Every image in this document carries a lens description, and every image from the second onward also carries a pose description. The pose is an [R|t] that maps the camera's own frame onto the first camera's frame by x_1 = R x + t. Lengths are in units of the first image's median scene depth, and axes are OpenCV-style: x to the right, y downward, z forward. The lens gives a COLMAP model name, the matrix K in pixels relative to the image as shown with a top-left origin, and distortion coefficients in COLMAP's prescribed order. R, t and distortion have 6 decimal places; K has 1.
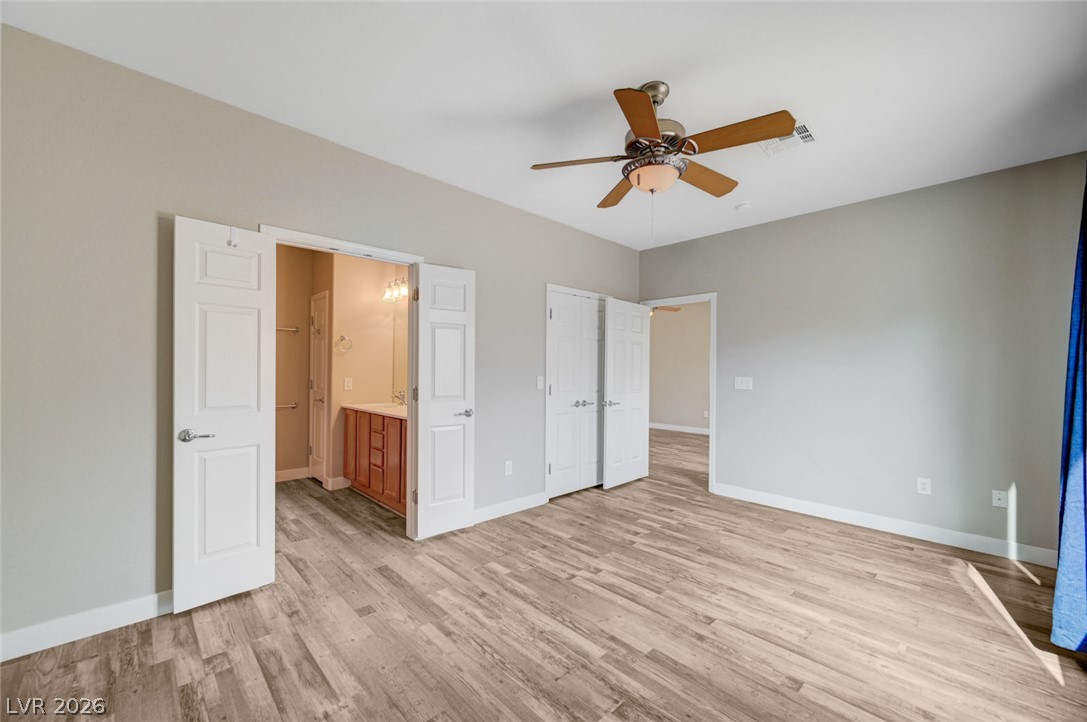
lens RADIAL K [[429.1, 0, 544.5], [0, 429.1, 371.3], [0, 0, 1]] dist [-0.000439, 0.000292]
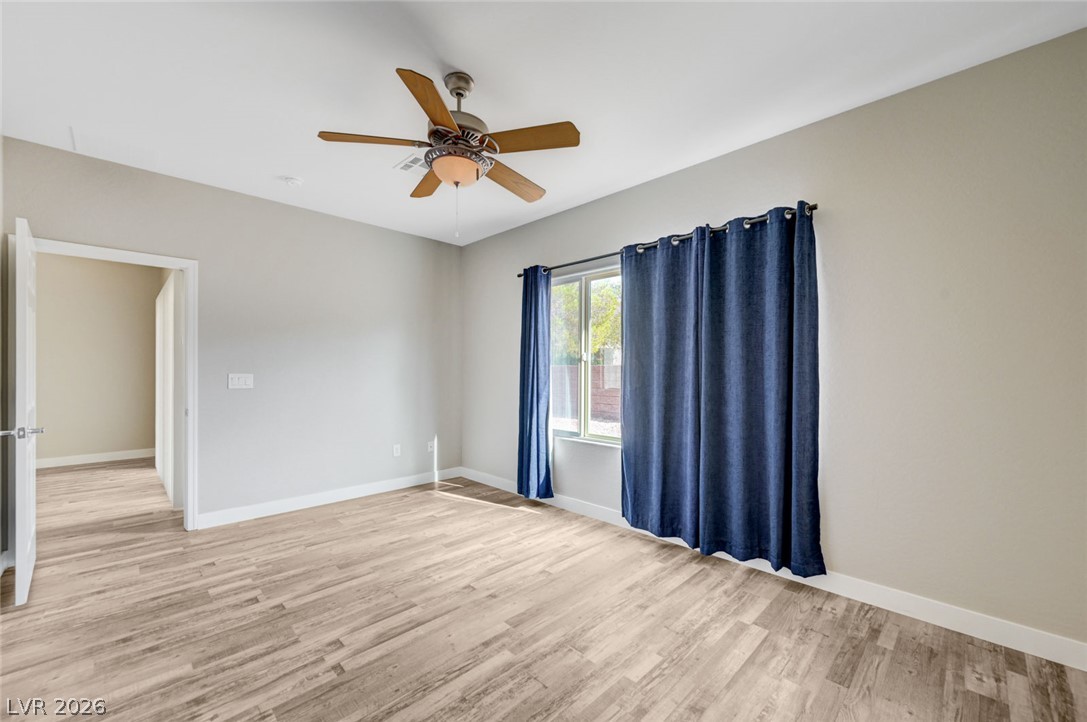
lens RADIAL K [[433.5, 0, 547.9], [0, 433.5, 369.5], [0, 0, 1]] dist [0.000518, 0.000137]
pose [[-0.021288, -0.010407, 0.999719, -0.635096], [-0.002568, 0.999943, 0.010354, -0.008843], [-0.999770, -0.002347, -0.021314, 0.680969]]
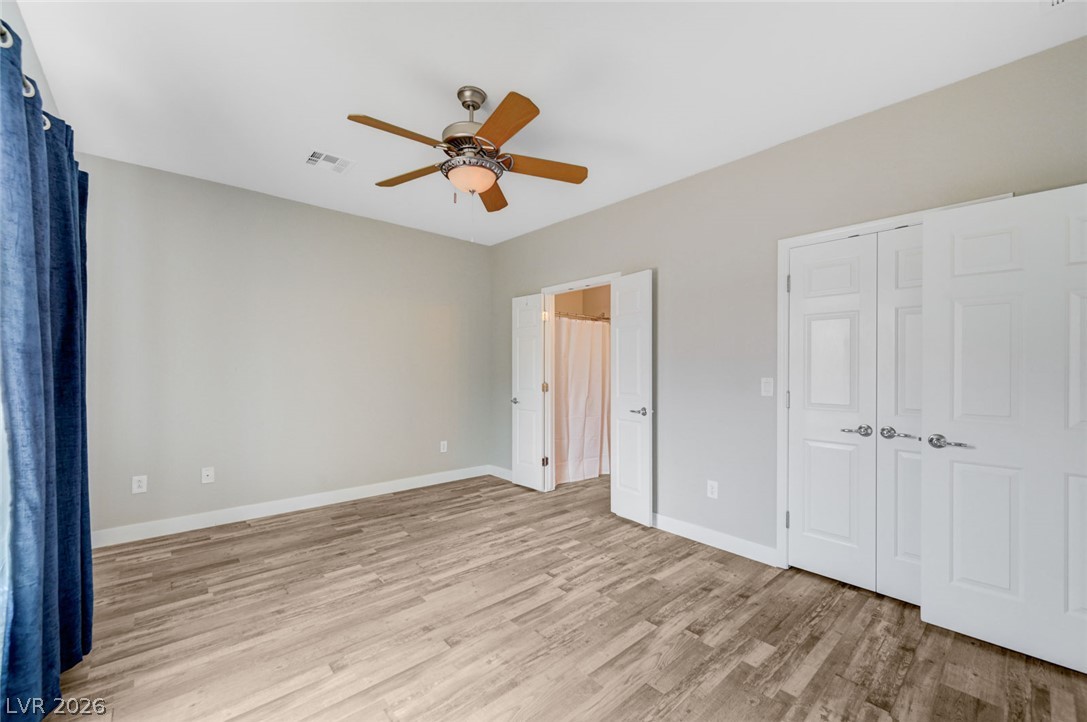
lens RADIAL K [[433.5, 0, 547.9], [0, 433.5, 369.5], [0, 0, 1]] dist [0.000518, 0.000137]
pose [[-0.031968, -0.006615, -0.999467, 1.078405], [-0.006354, 0.999959, -0.006415, 0.007575], [0.999469, 0.006146, -0.032009, 1.022826]]
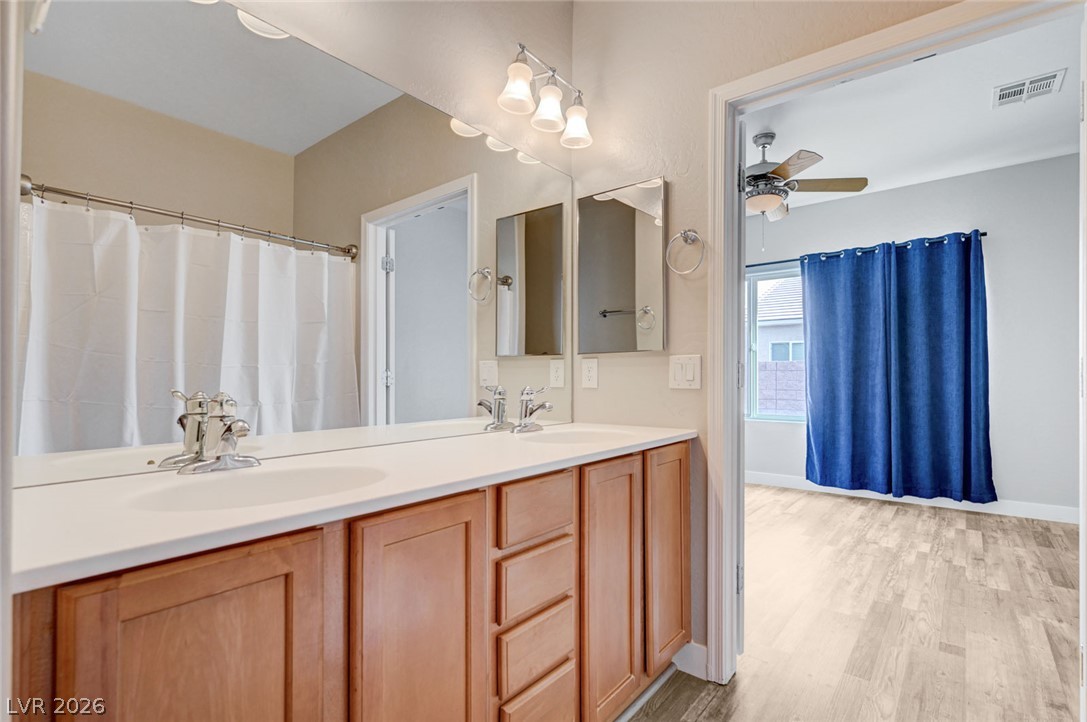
lens RADIAL K [[515.6, 0, 560.5], [0, 515.6, 368.1], [0, 0, 1]] dist [0.000159, 0.000627]
pose [[-0.139804, 0.007582, 0.990150, -1.048740], [-0.000356, 0.999970, -0.007708, 0.060310], [-0.990179, -0.001430, -0.139798, 1.550497]]
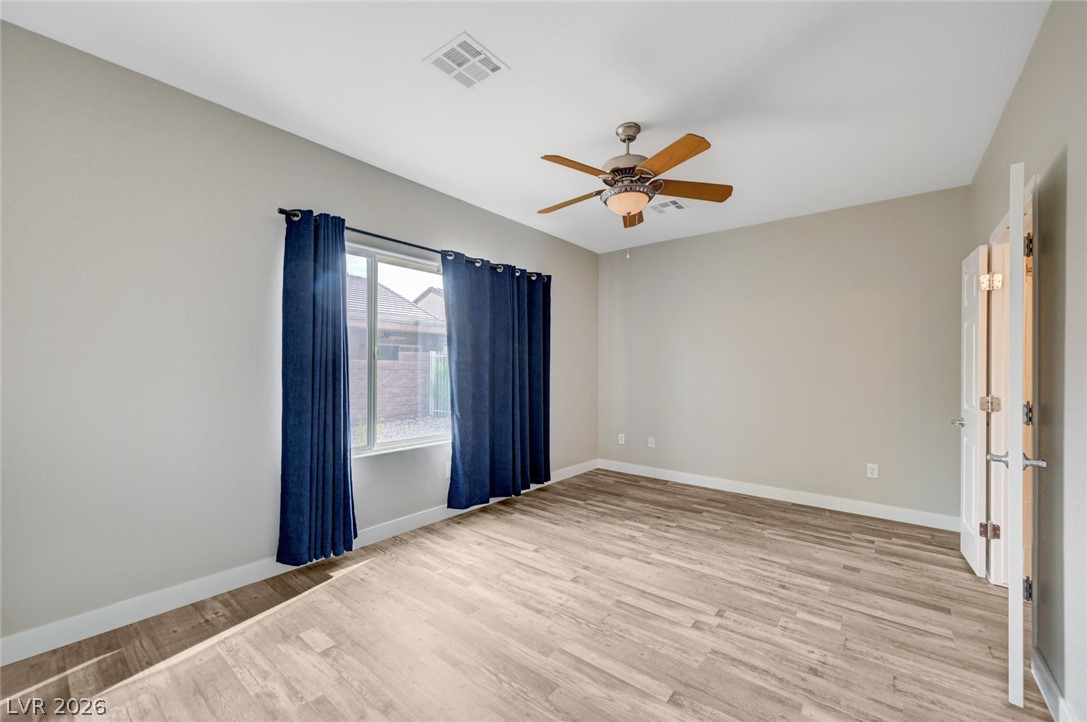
lens RADIAL K [[433.5, 0, 547.9], [0, 433.5, 369.5], [0, 0, 1]] dist [0.000518, 0.000137]
pose [[-0.991112, -0.014469, -0.132244, 0.519247], [-0.015130, 0.999878, 0.003994, 0.001522], [0.132170, 0.005959, -0.991209, 1.799791]]
